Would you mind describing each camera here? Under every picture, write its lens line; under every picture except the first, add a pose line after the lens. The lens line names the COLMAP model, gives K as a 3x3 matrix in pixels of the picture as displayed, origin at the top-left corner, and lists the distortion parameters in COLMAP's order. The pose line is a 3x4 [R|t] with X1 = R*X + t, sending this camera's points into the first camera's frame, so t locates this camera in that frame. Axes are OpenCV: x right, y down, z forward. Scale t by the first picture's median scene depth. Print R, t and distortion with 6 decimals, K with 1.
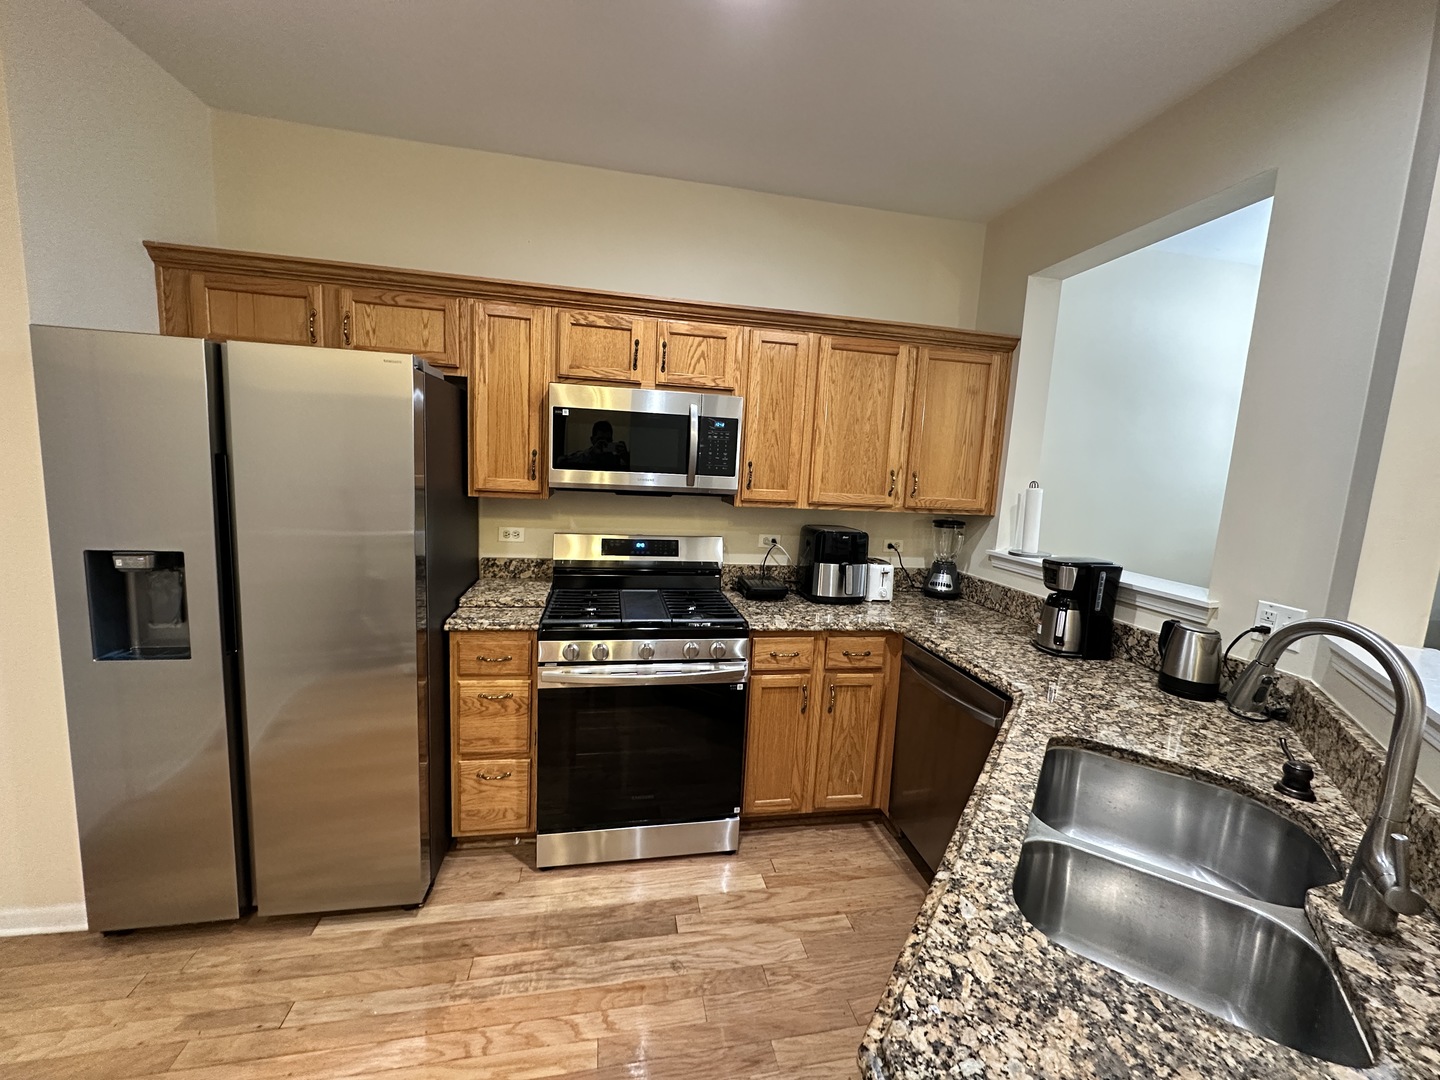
lens RADIAL K [[574.3, 0, 725.0], [0, 574.3, 540.6], [0, 0, 1]] dist [-0.003589, 0.001625]
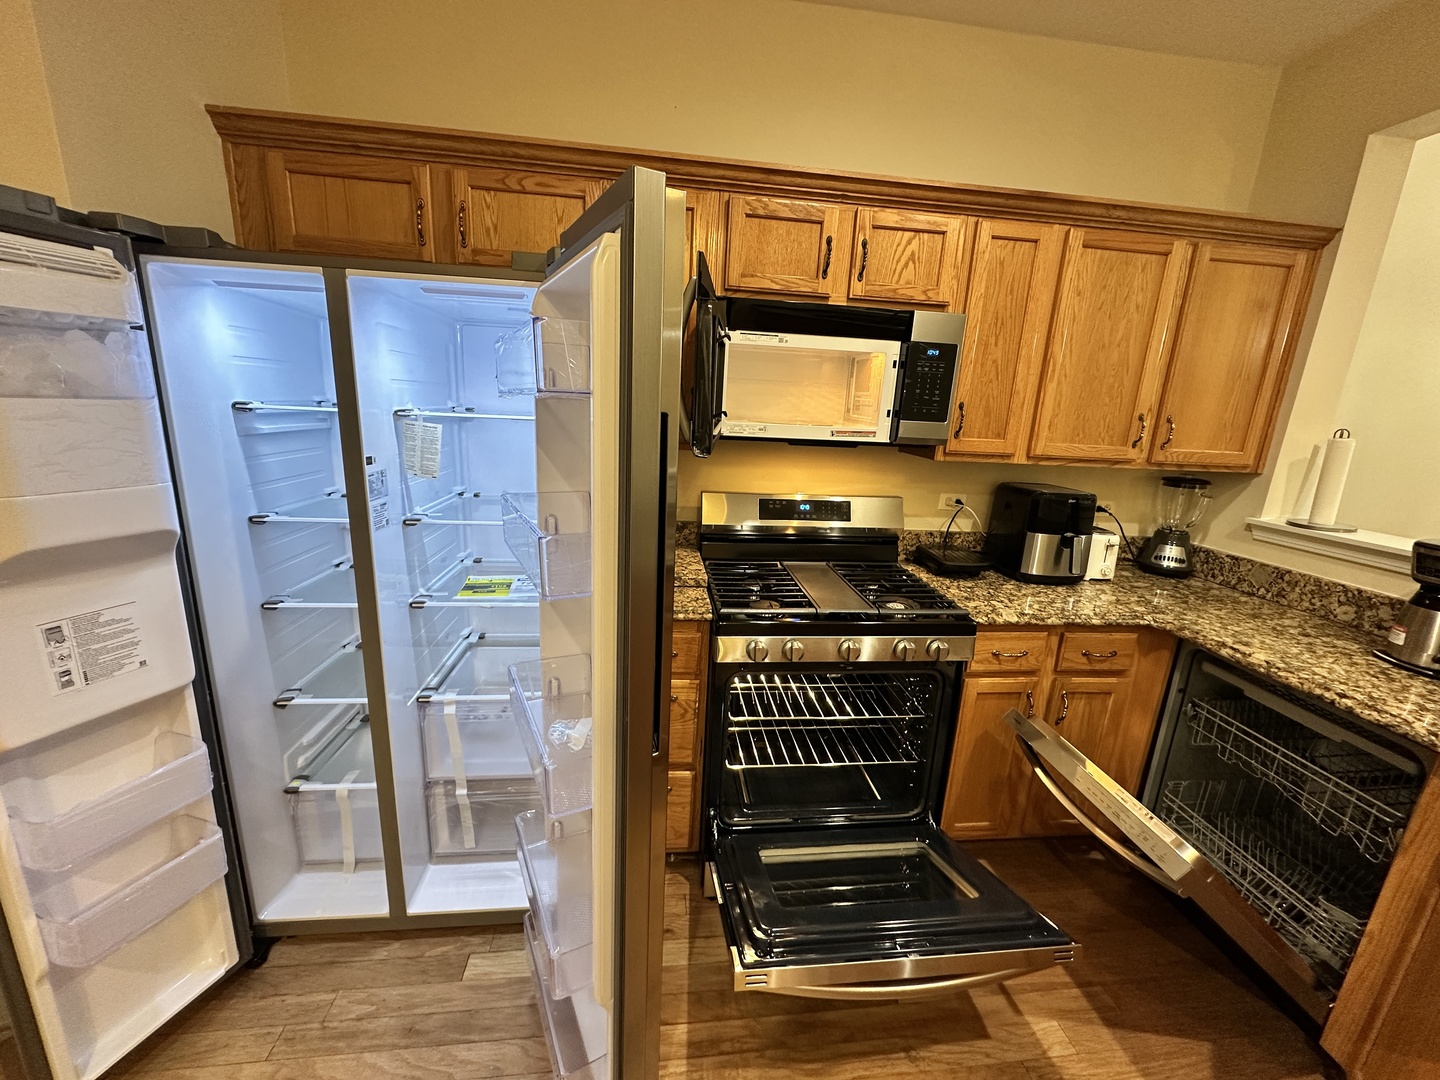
lens RADIAL K [[574.3, 0, 723.5], [0, 574.3, 540.3], [0, 0, 1]] dist [-0.003589, 0.001625]
pose [[0.997073, 0.017581, -0.074402, -0.224955], [-0.009813, 0.994579, 0.103524, -0.031676], [0.075818, -0.102491, 0.991840, 0.204967]]
